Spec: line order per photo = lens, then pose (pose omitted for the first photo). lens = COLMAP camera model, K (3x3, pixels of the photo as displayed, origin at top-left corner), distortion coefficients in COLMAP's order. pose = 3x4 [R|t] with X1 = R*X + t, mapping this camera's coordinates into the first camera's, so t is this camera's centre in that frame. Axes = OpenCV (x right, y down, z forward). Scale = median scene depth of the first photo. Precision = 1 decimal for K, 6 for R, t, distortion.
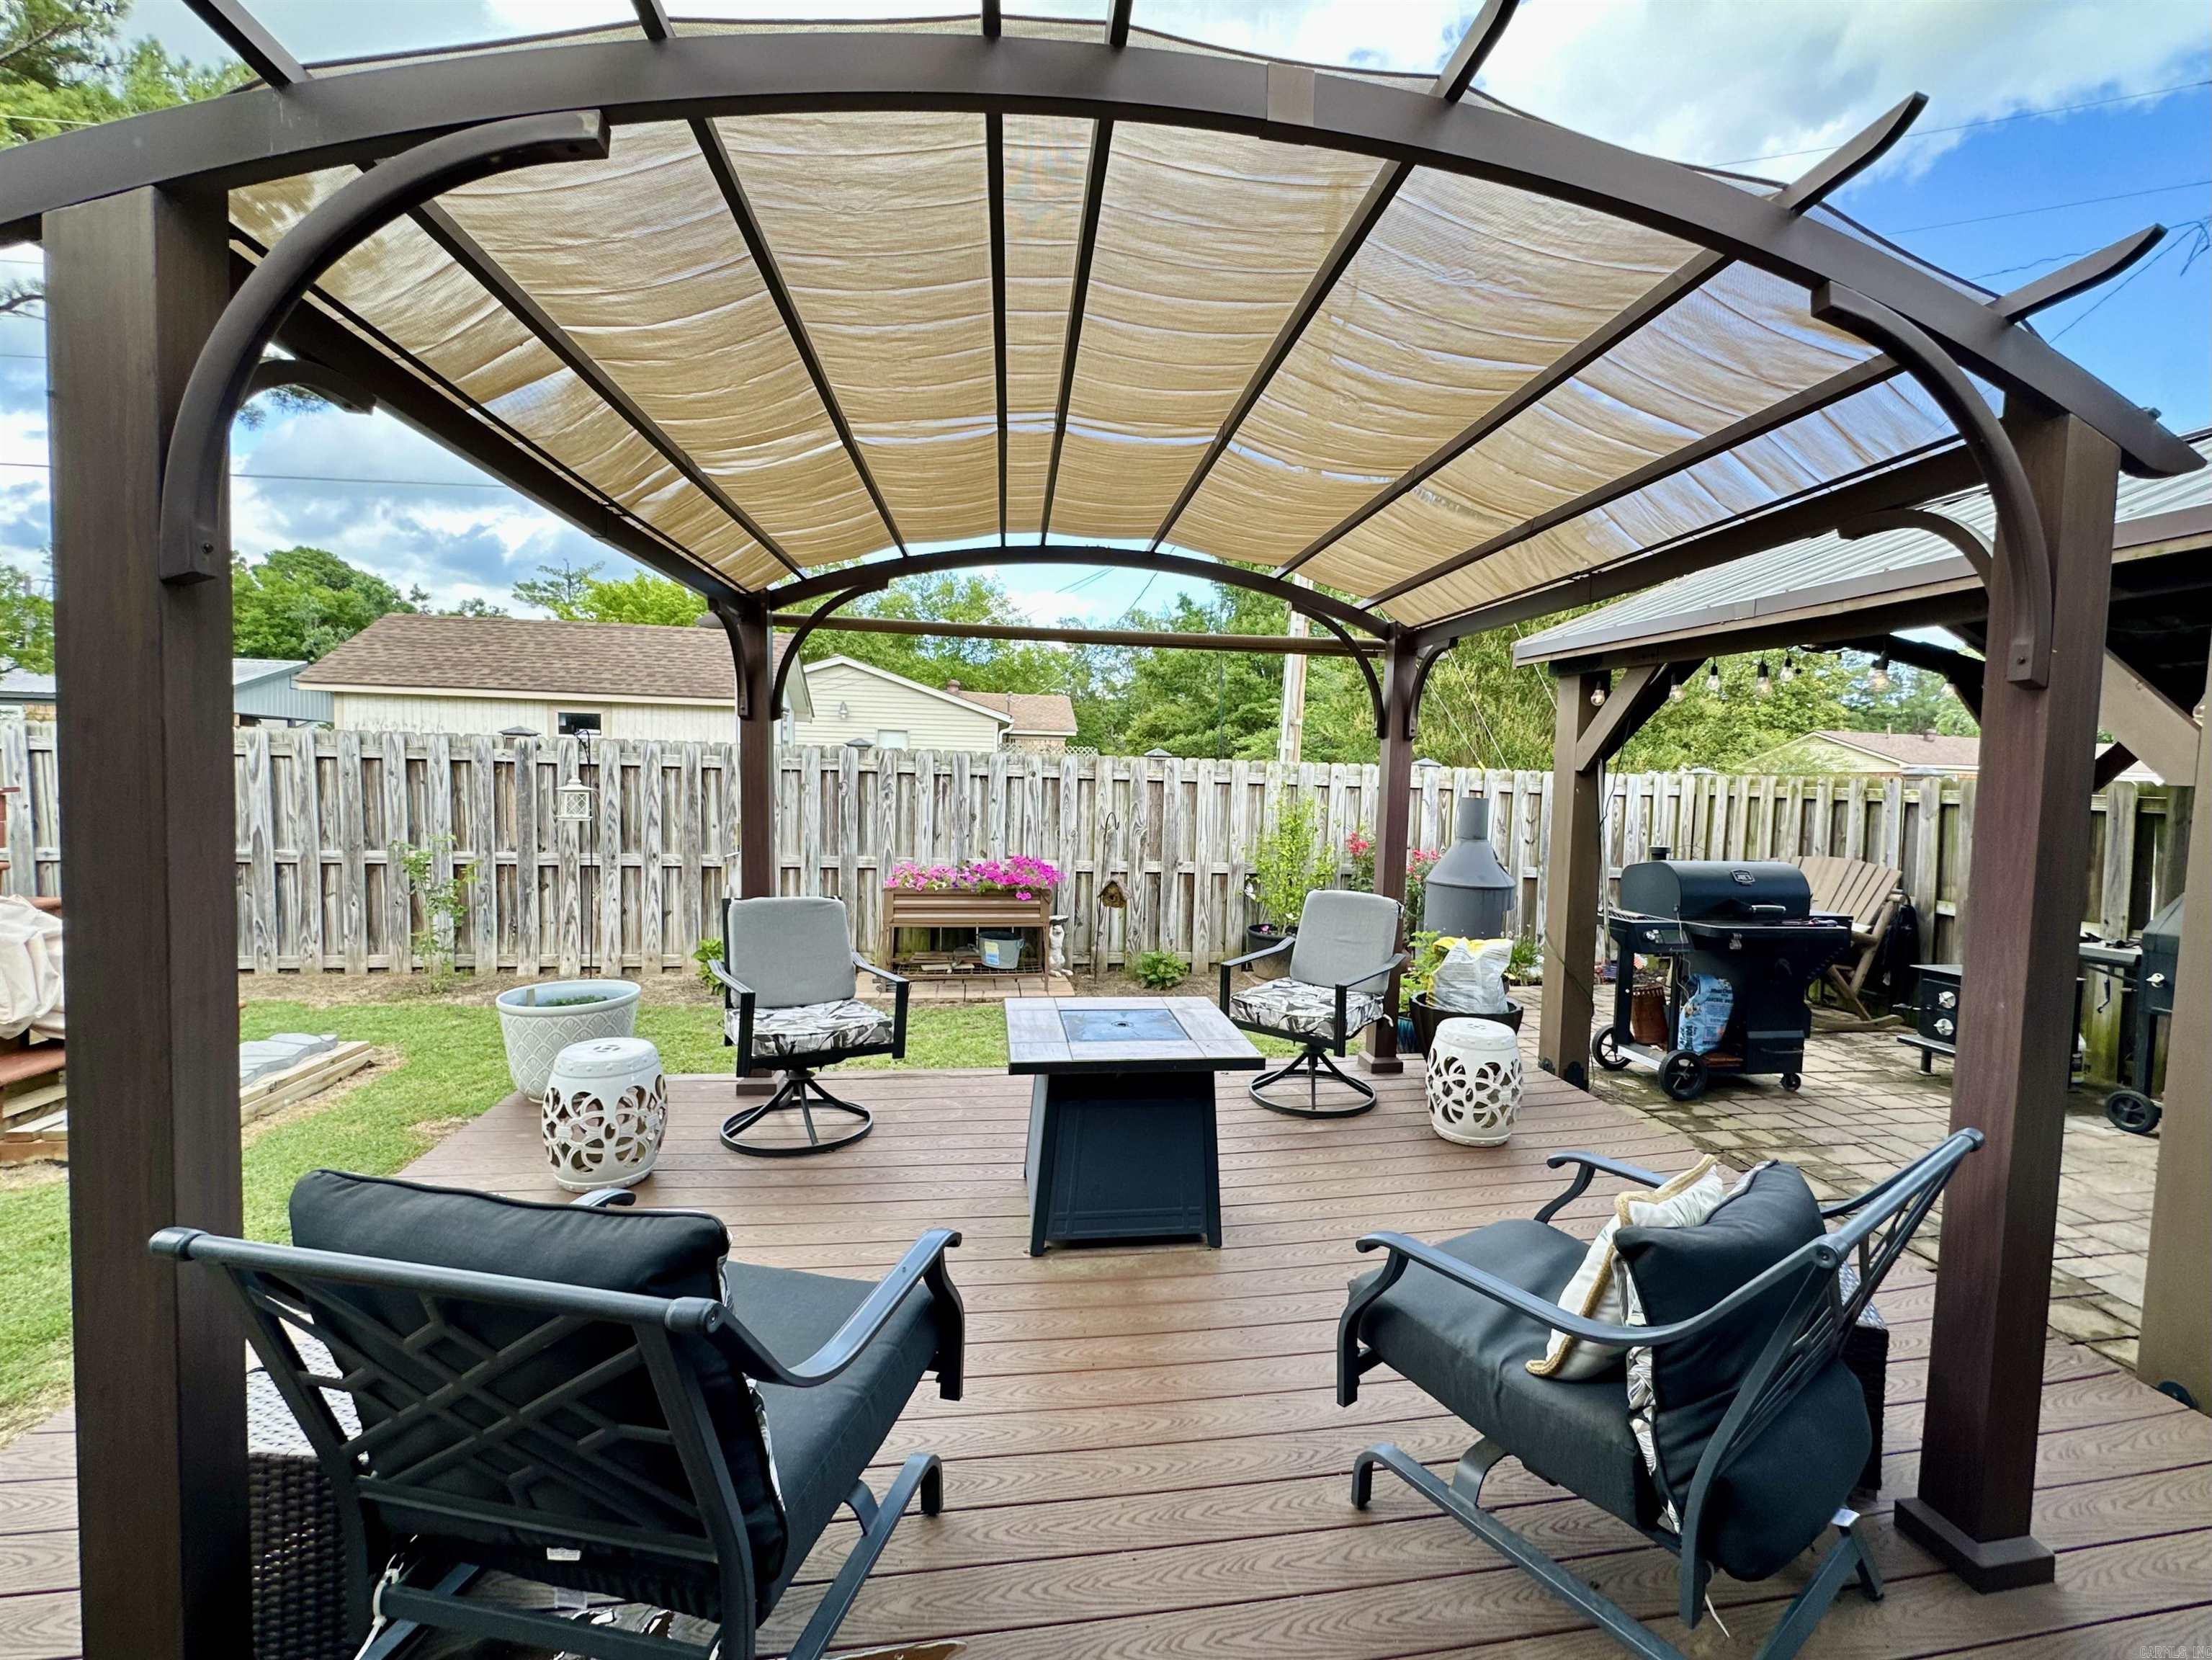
lens RADIAL K [[926.7, 0, 1106.0], [0, 926.7, 830.0], [0, 0, 1]] dist [-0.001273, -0.000052]
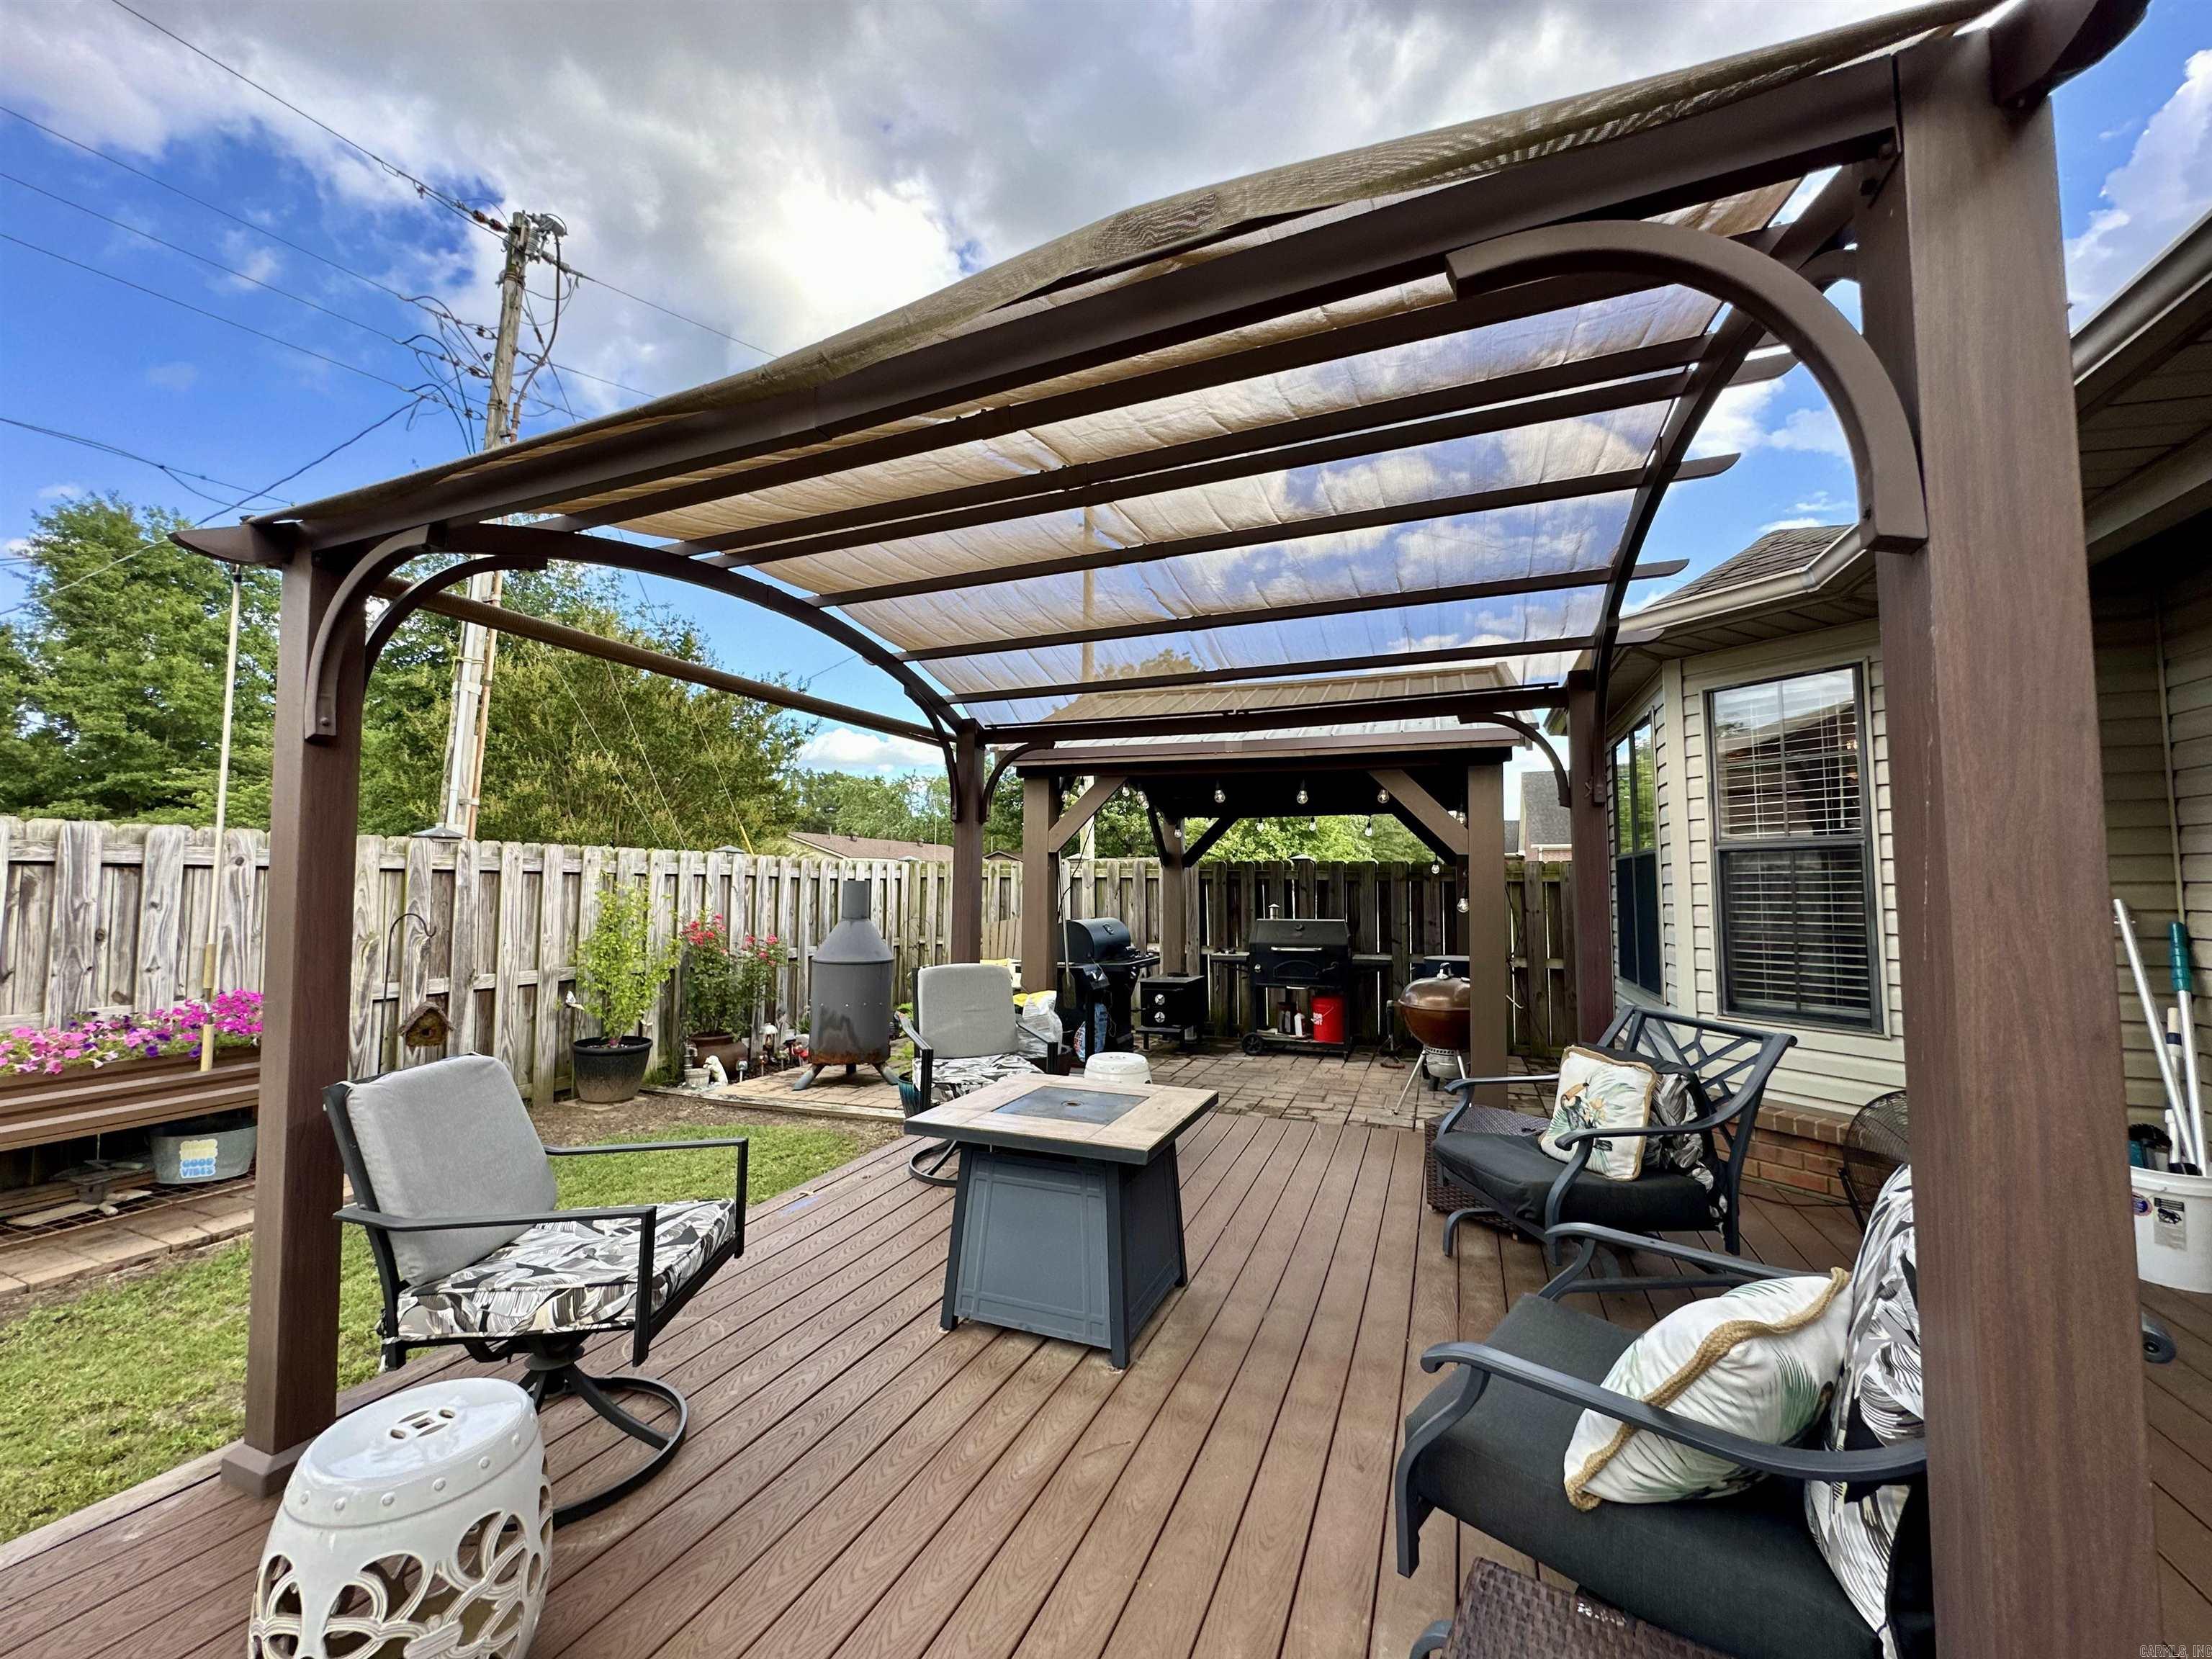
lens RADIAL K [[884.8, 0, 1106.0], [0, 884.8, 829.5], [0, 0, 1]] dist [-0.002460, 0.000069]
pose [[0.528090, 0.027699, 0.848737, -0.278575], [0.060390, 0.995712, -0.070071, -0.003304], [-0.847038, 0.088259, 0.524153, 0.170170]]
